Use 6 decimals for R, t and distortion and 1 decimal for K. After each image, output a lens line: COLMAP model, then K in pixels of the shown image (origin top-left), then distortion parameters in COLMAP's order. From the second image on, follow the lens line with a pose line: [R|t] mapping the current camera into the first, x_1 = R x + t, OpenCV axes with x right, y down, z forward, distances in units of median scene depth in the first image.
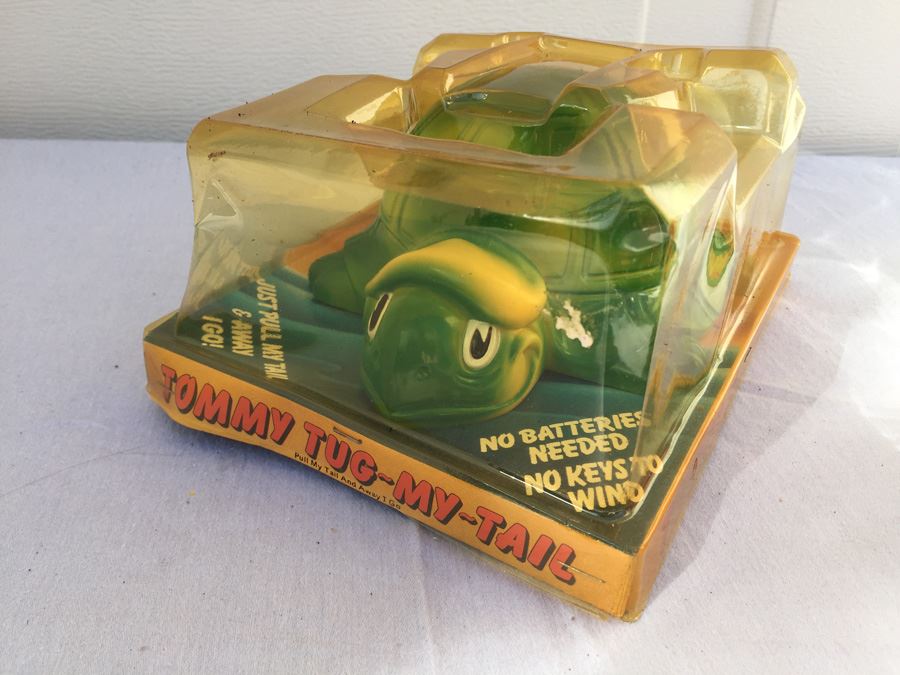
lens RADIAL K [[762.0, 0, 447.7], [0, 762.0, 348.1], [0, 0, 1]] dist [0.079450, -0.080246]
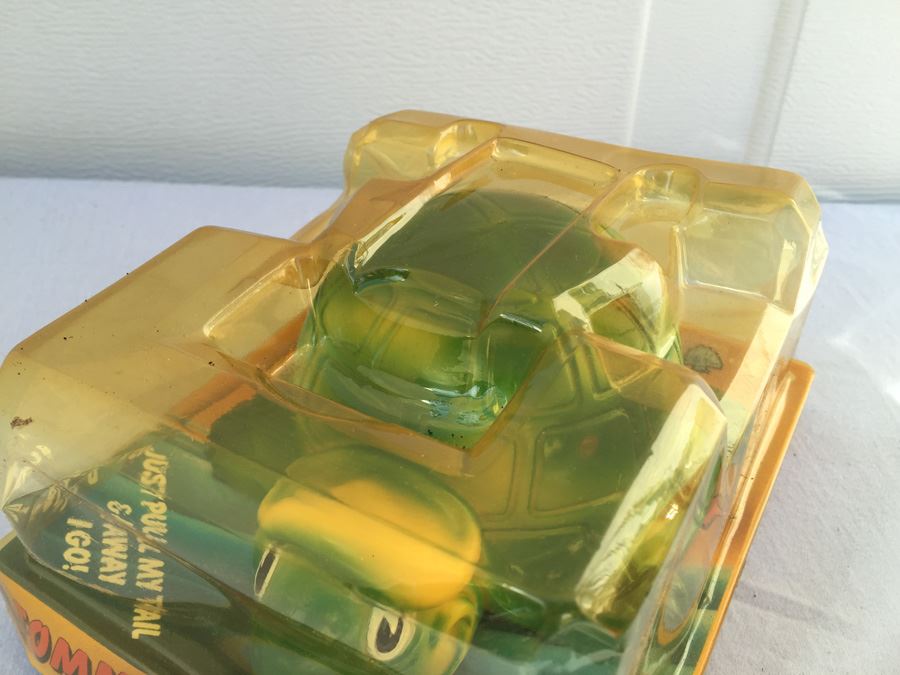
lens RADIAL K [[770.2, 0, 450.0], [0, 770.2, 337.5], [0, 0, 1]] dist [0.062671, -0.086357]
pose [[0.999921, 0.002705, -0.012311, 0.079684], [-0.001304, 0.993656, 0.112451, -0.276223], [0.012537, -0.112426, 0.993581, 0.179189]]
